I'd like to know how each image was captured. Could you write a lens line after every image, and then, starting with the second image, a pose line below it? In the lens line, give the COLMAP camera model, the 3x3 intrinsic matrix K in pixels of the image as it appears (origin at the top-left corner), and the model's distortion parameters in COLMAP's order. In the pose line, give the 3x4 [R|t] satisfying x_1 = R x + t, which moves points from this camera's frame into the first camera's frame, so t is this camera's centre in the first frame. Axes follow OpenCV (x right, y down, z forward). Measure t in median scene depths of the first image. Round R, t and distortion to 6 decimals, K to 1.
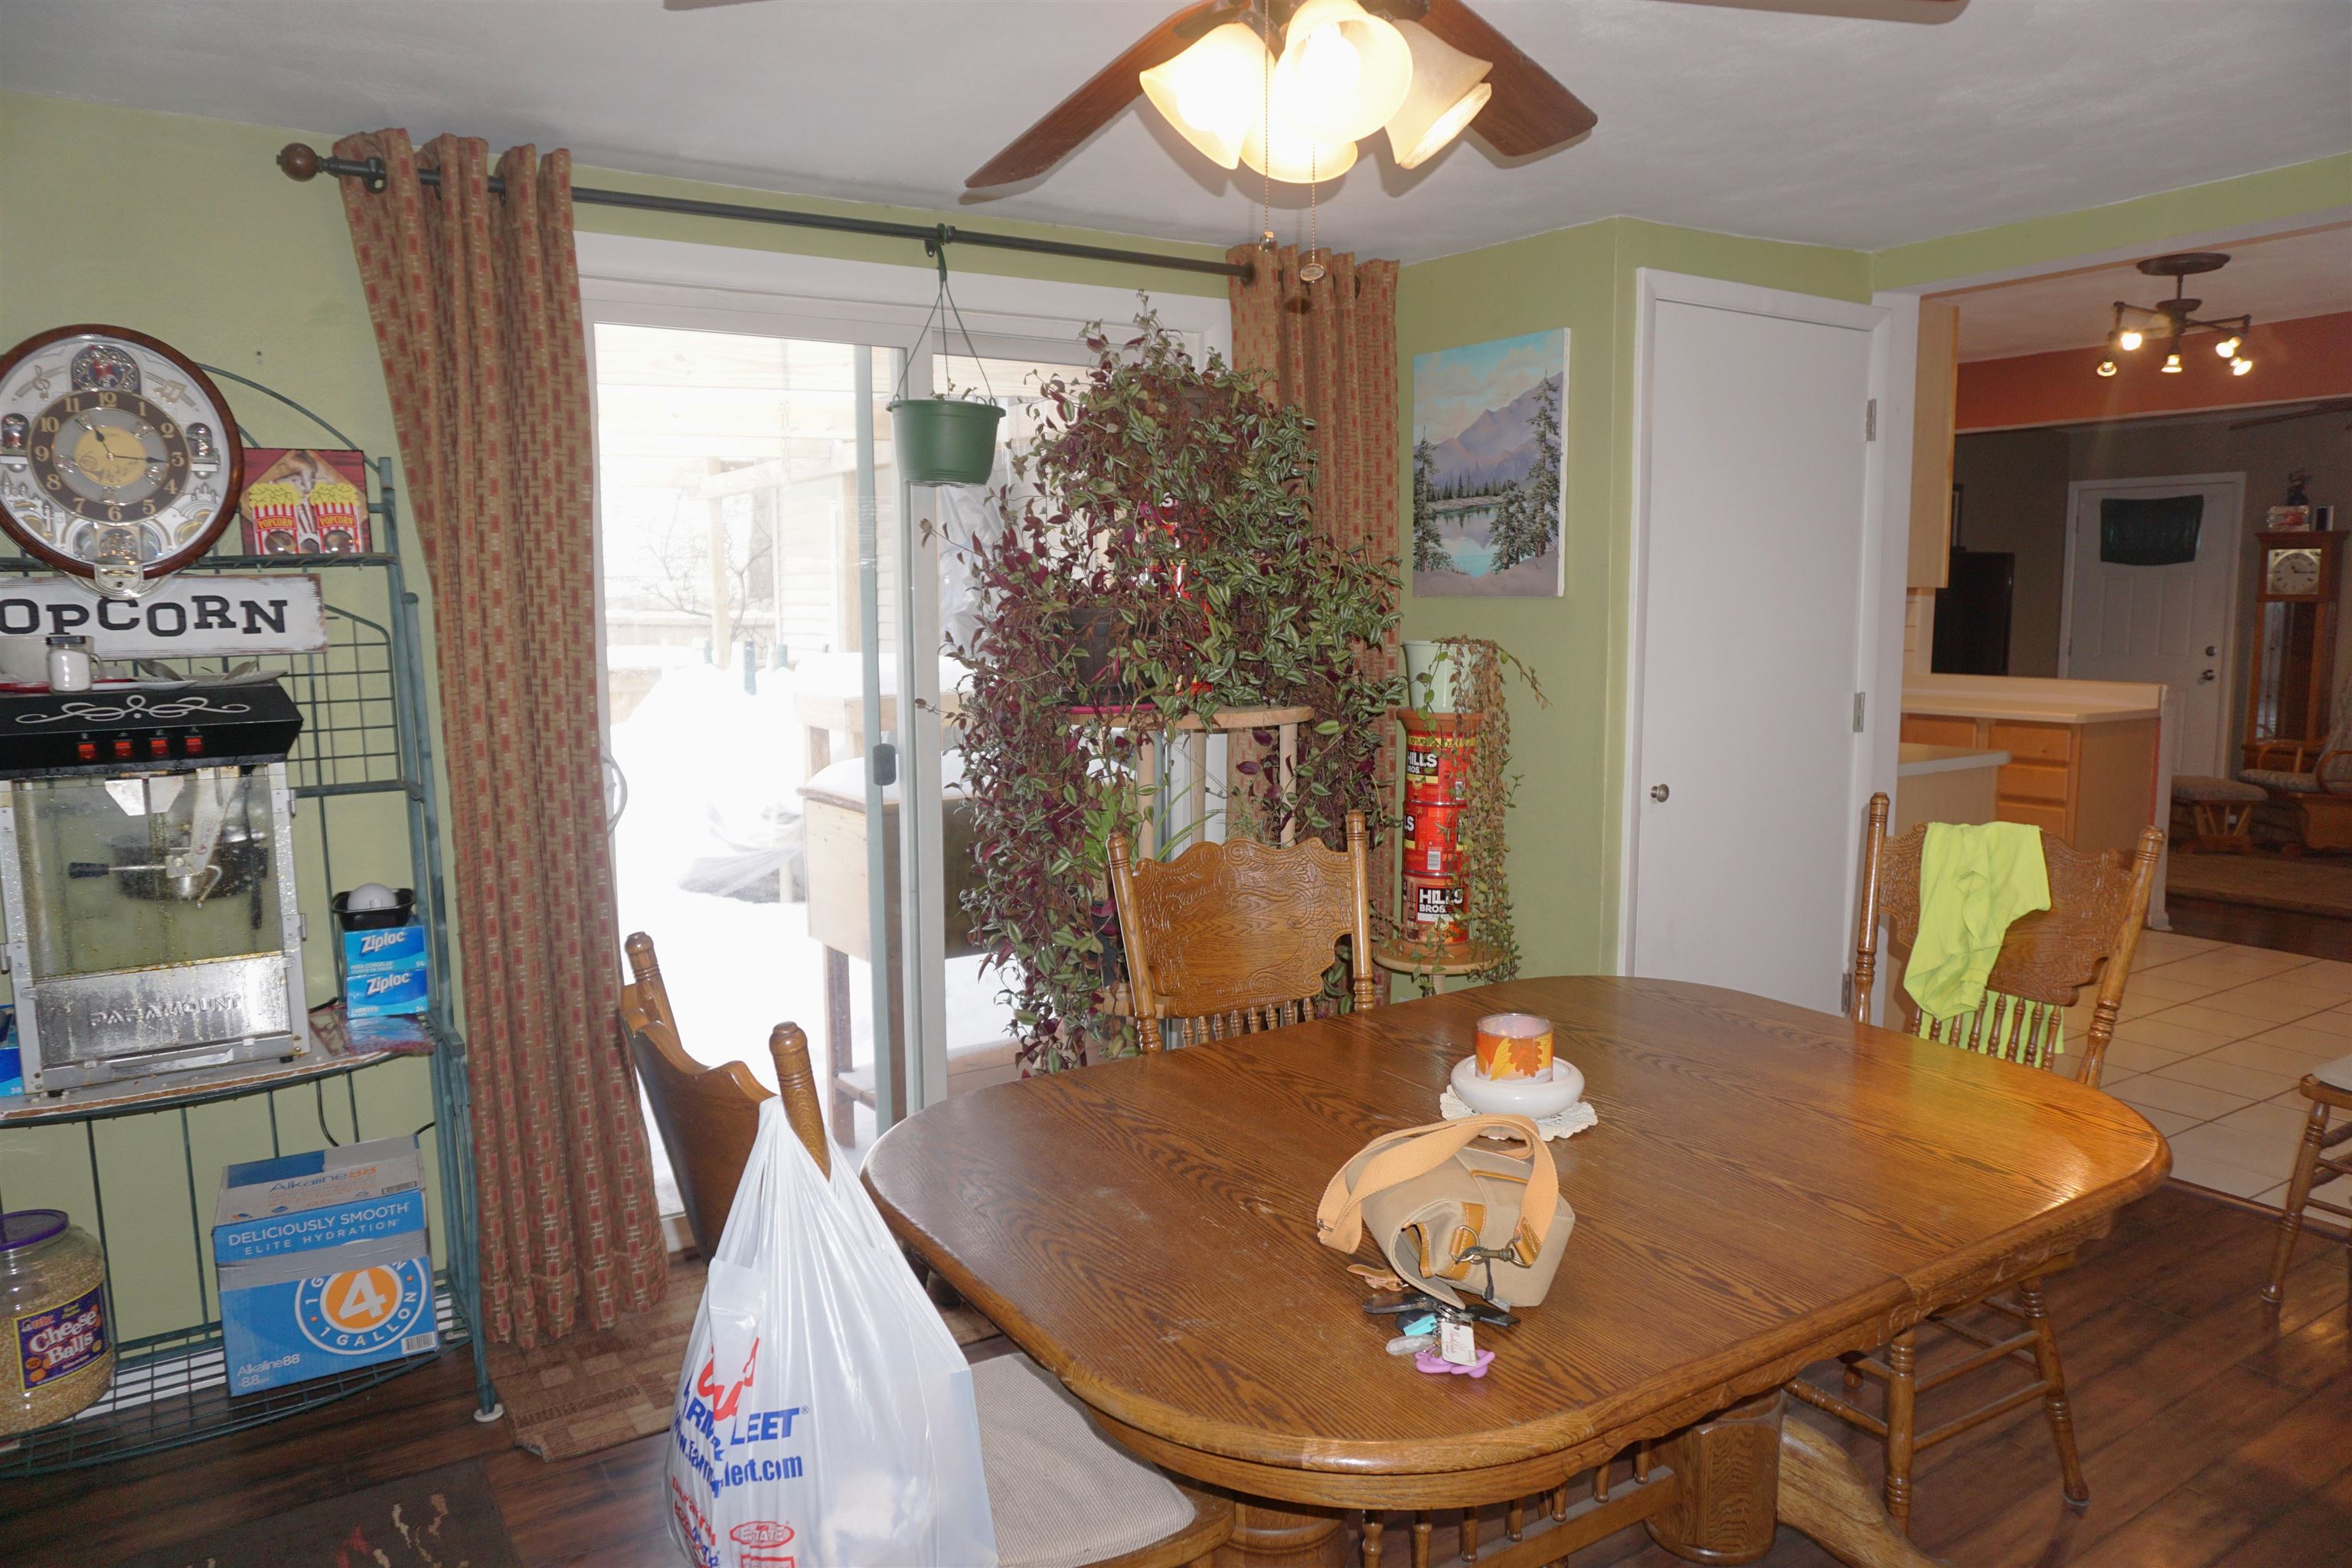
lens RADIAL K [[1575.0, 0, 1176.0], [0, 1575.0, 784.0], [0, 0, 1]] dist [-0.056270, 0.042903]
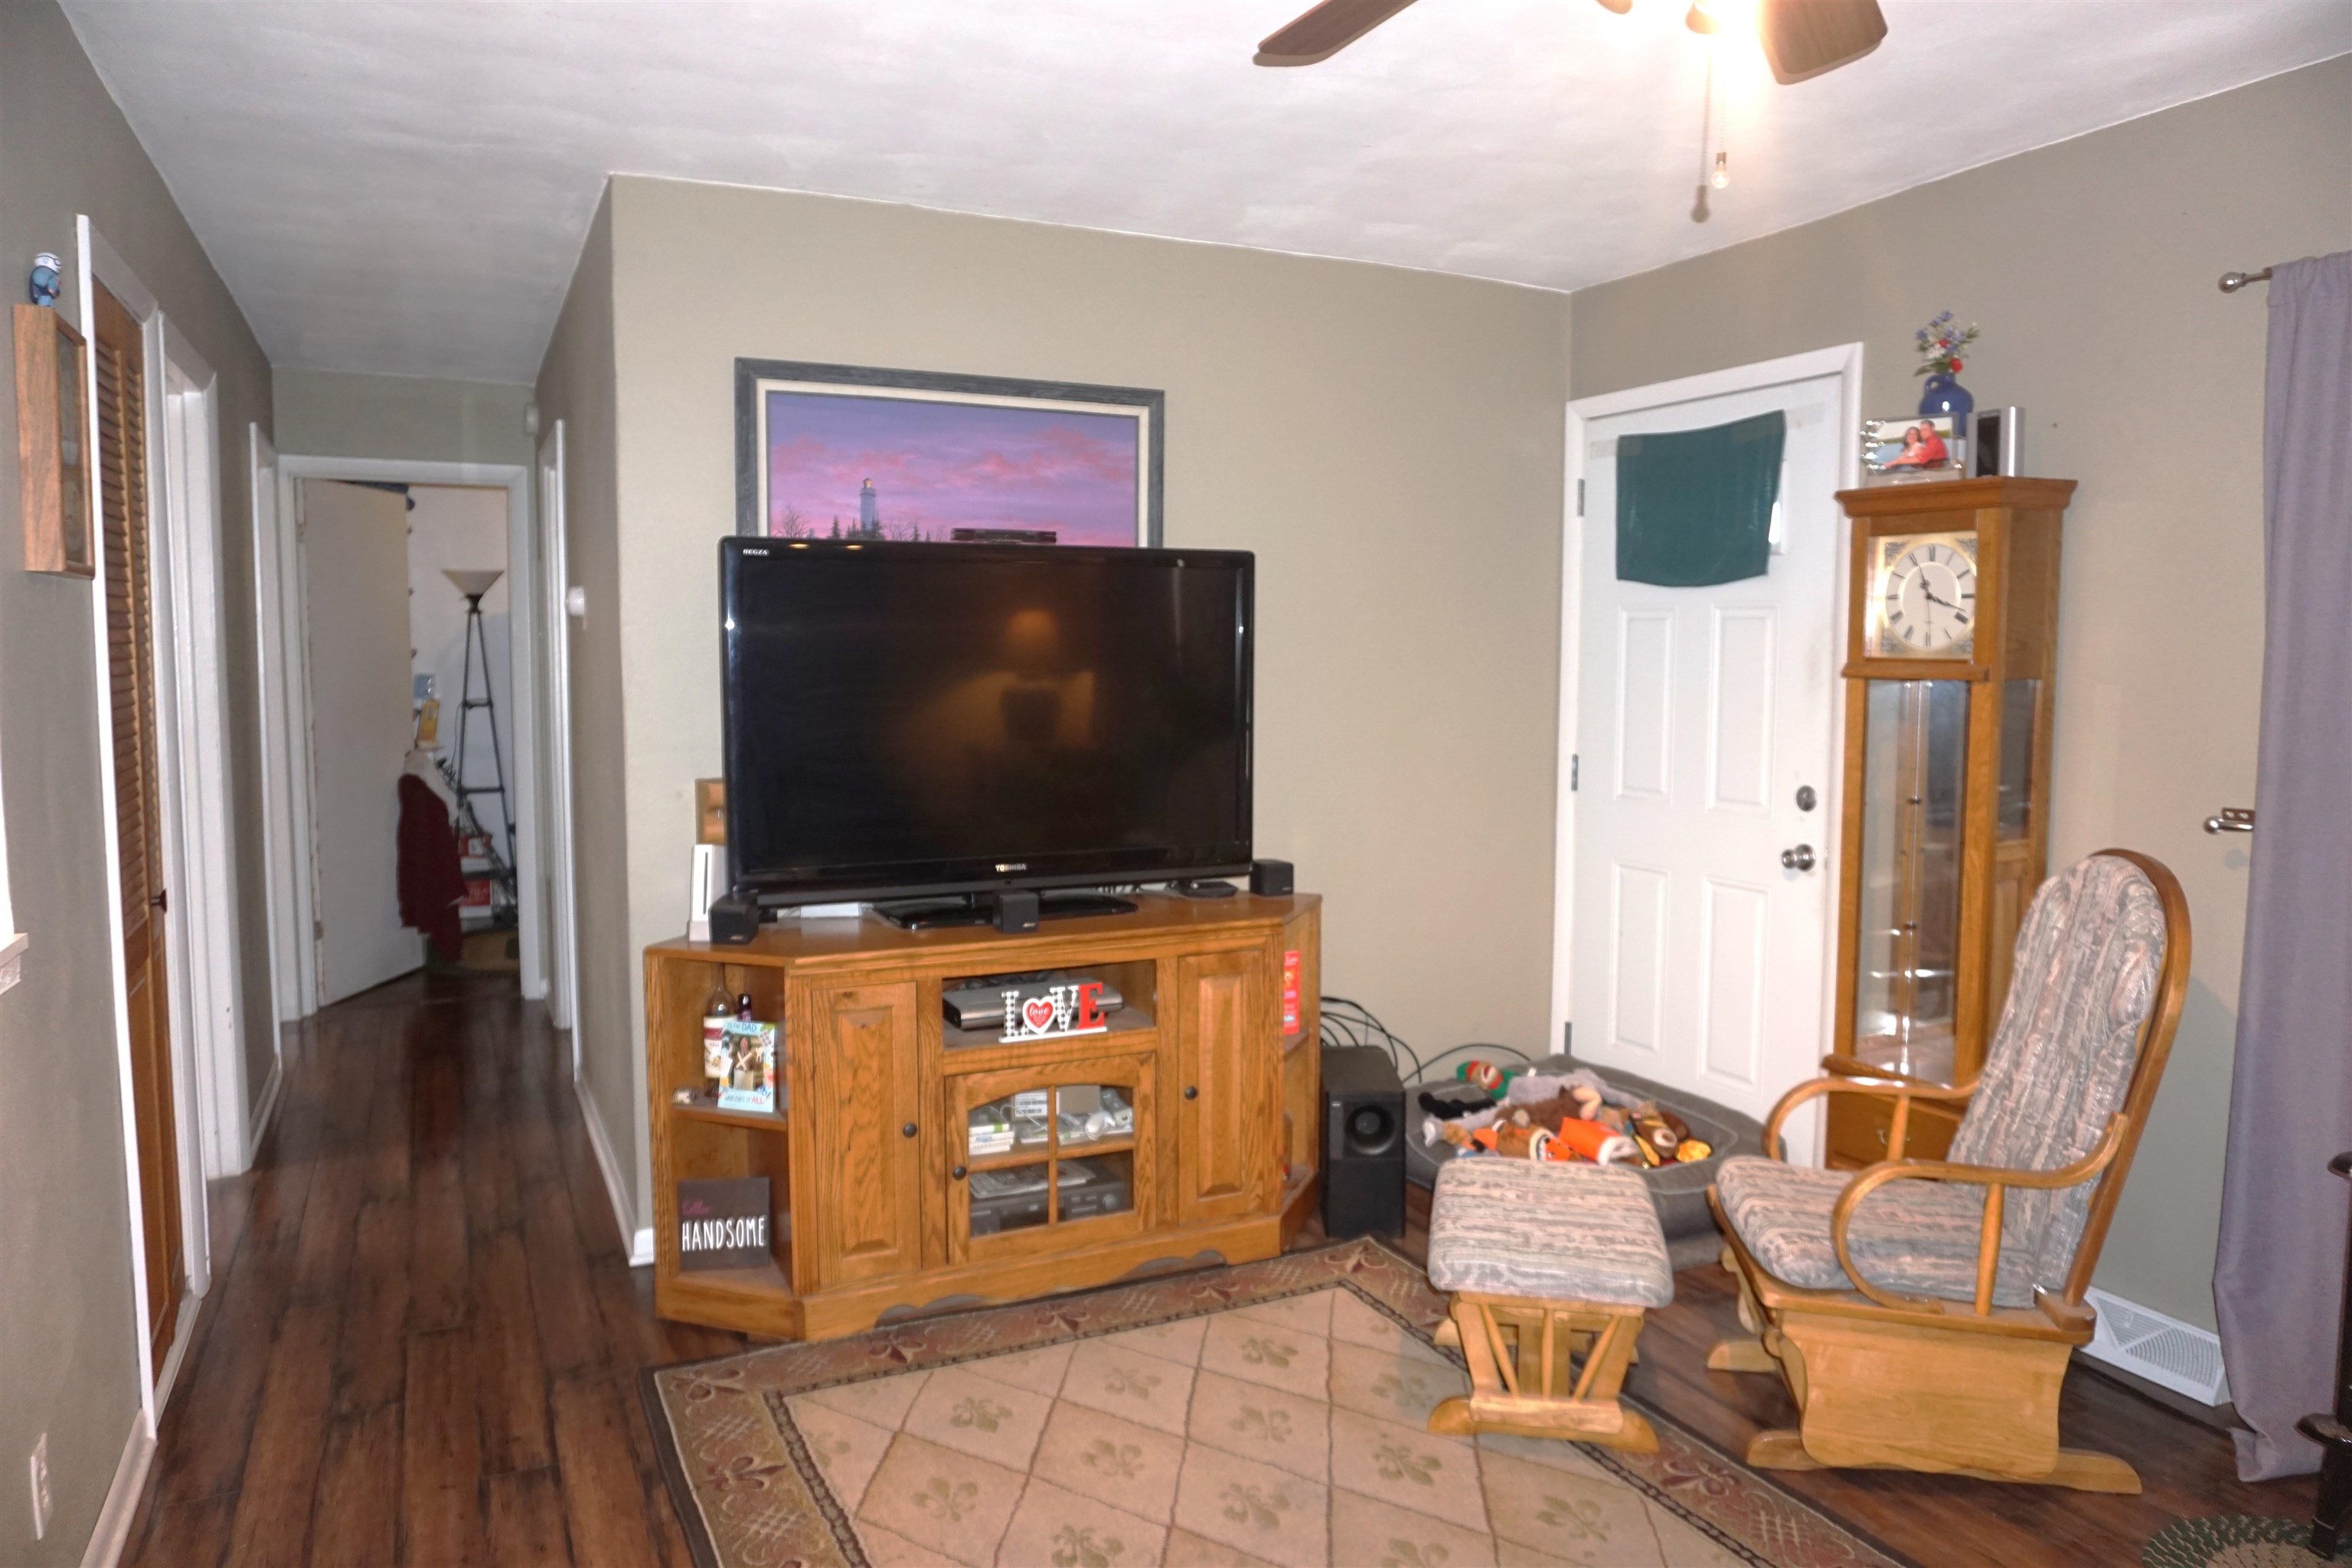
lens RADIAL K [[1575.0, 0, 1176.0], [0, 1575.0, 784.0], [0, 0, 1]] dist [-0.056270, 0.042903]
pose [[0.990326, 0.018427, -0.137529, 0.603031], [-0.023153, 0.999192, -0.032847, -0.077641], [0.136813, 0.035713, 0.989953, 0.620913]]
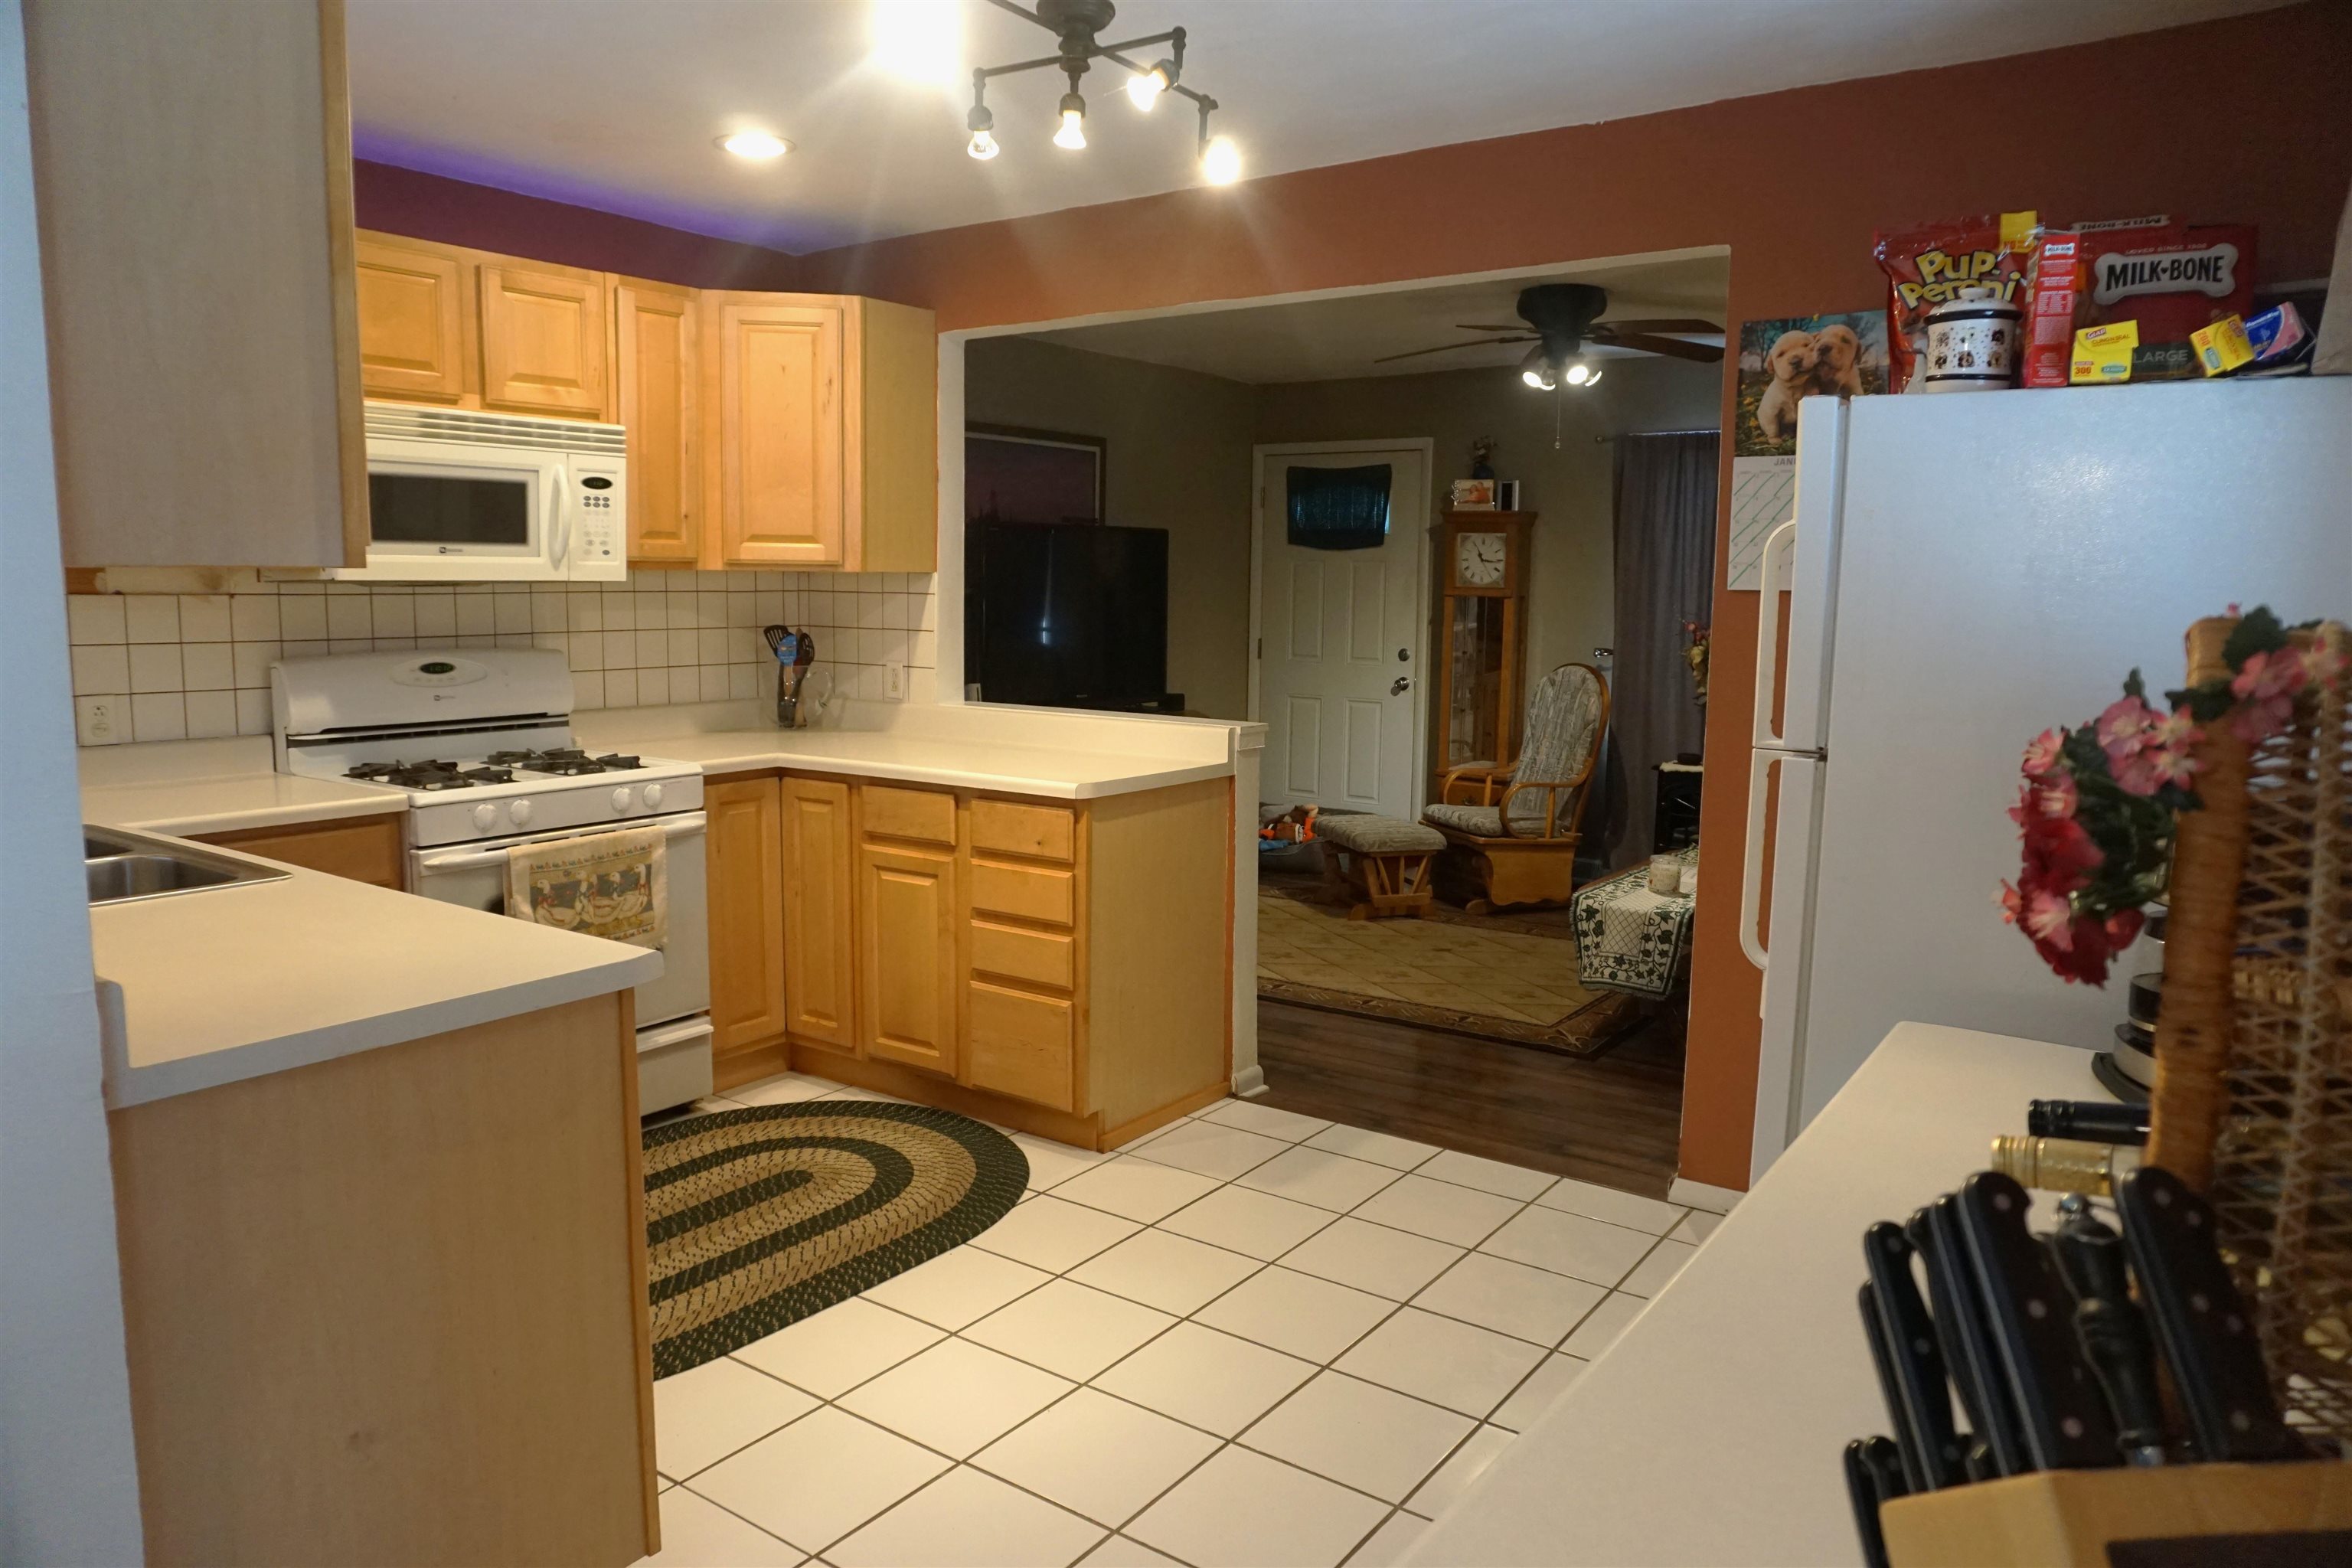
lens RADIAL K [[1575.0, 0, 1176.0], [0, 1575.0, 784.0], [0, 0, 1]] dist [-0.056270, 0.042903]
pose [[0.932009, -0.031529, 0.361061, 0.268365], [0.027277, 0.999486, 0.016867, -0.036738], [-0.361407, -0.005872, 0.932390, 0.281248]]
